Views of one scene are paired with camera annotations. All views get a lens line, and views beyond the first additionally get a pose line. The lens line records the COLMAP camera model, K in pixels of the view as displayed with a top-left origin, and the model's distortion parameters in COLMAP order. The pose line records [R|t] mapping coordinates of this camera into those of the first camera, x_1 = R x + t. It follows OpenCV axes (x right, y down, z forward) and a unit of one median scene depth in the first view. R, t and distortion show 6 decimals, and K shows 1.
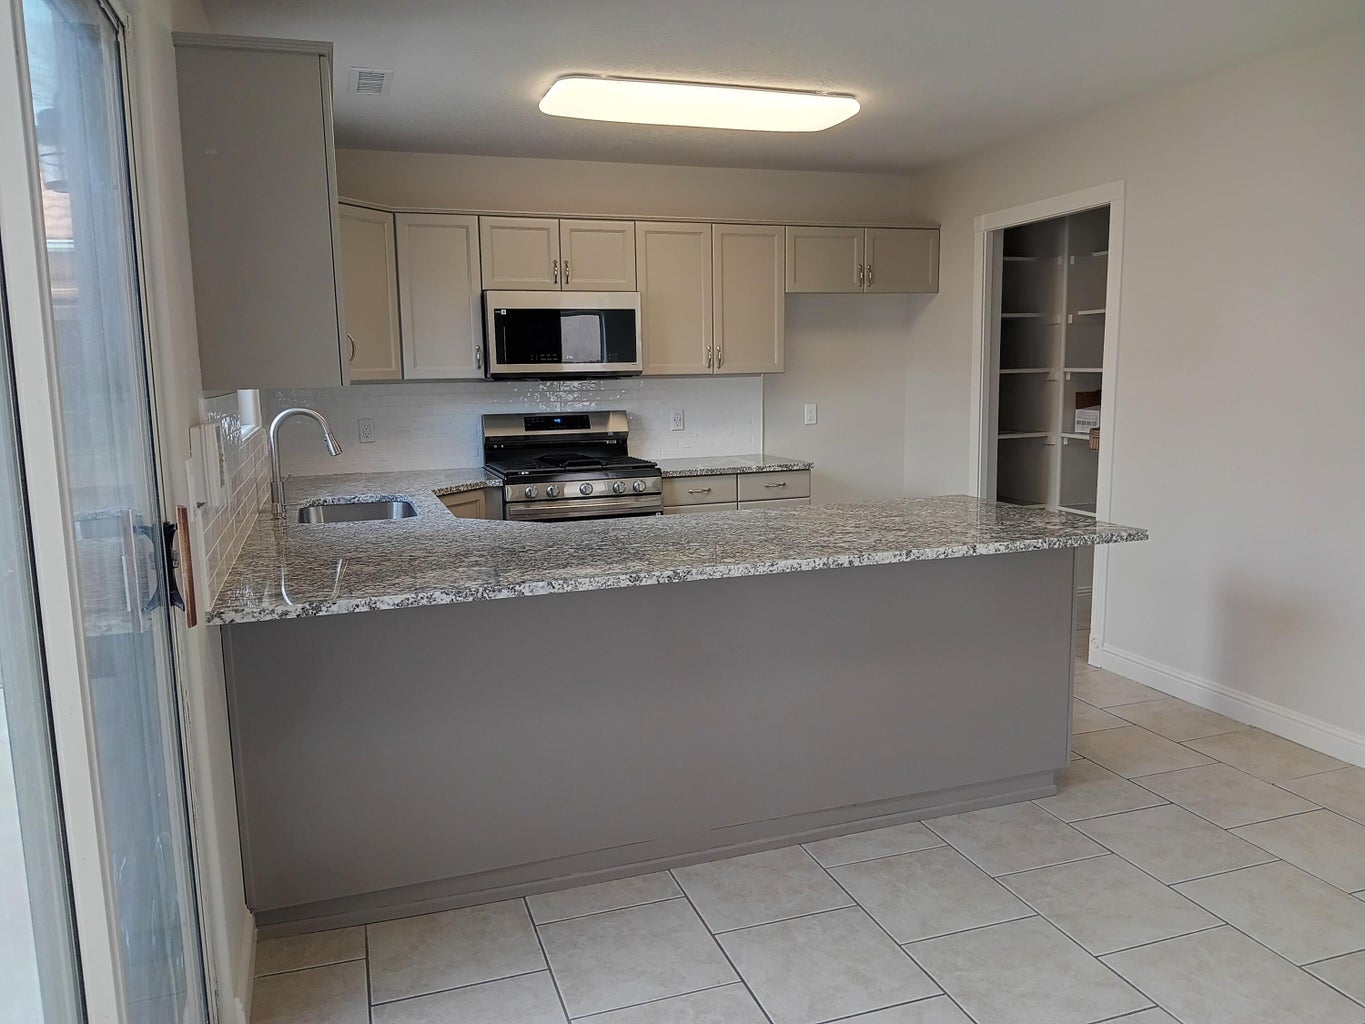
lens RADIAL K [[1019.9, 0, 682.5], [0, 1019.9, 512.0], [0, 0, 1]] dist [0.106837, -0.196704]
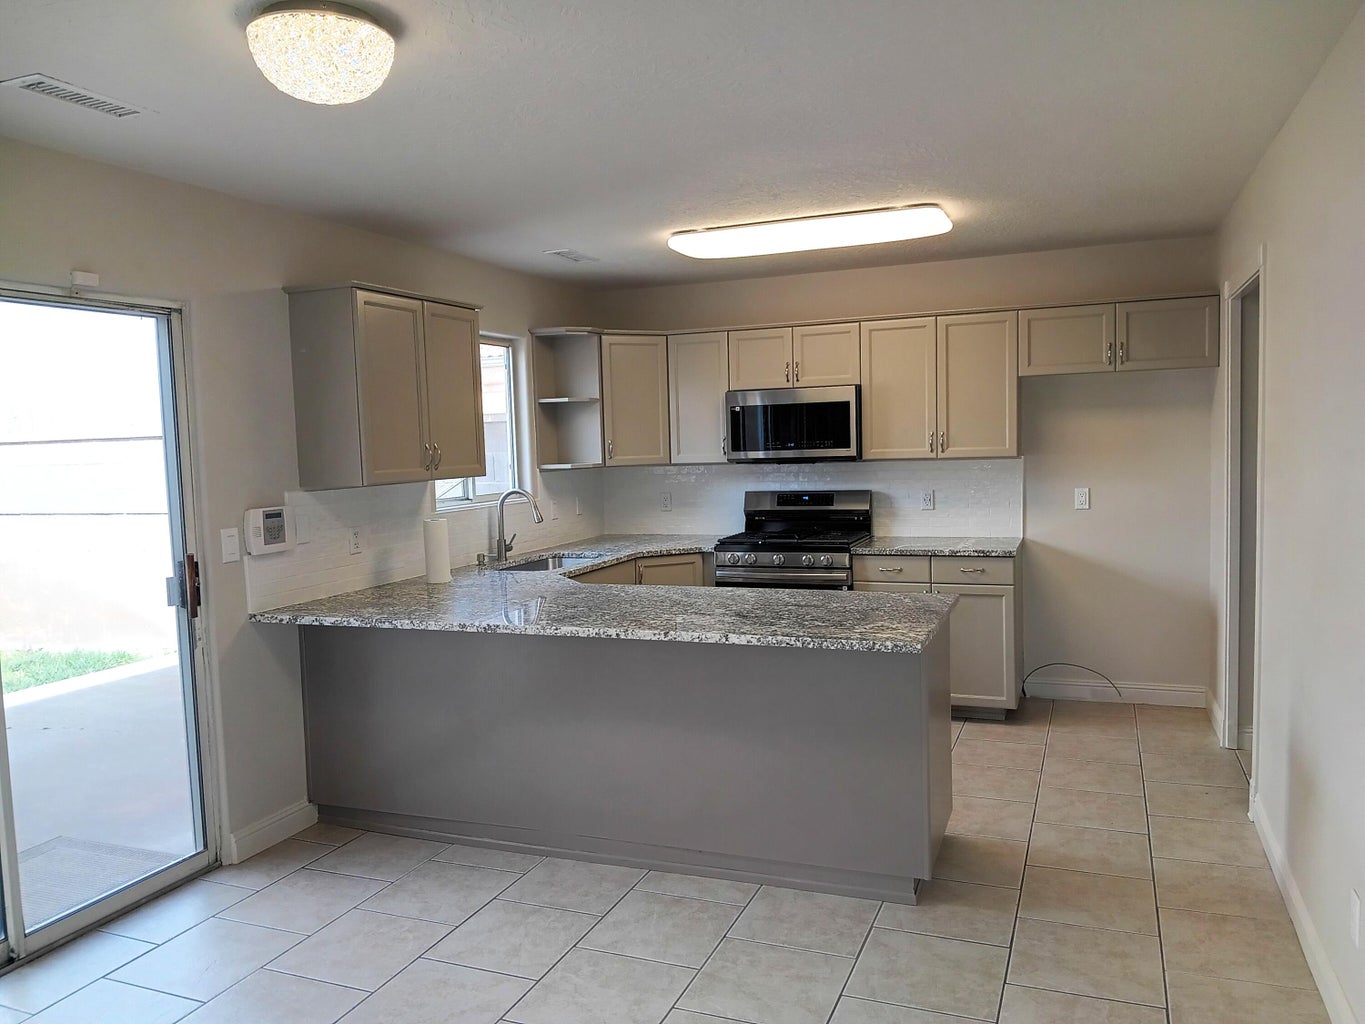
lens RADIAL K [[1019.9, 0, 682.5], [0, 1019.9, 512.0], [0, 0, 1]] dist [0.106837, -0.196704]
pose [[0.753792, 0.043215, -0.655690, 0.548802], [-0.074952, 0.996977, -0.020458, -0.042634], [0.652824, 0.064566, 0.754753, 0.057224]]
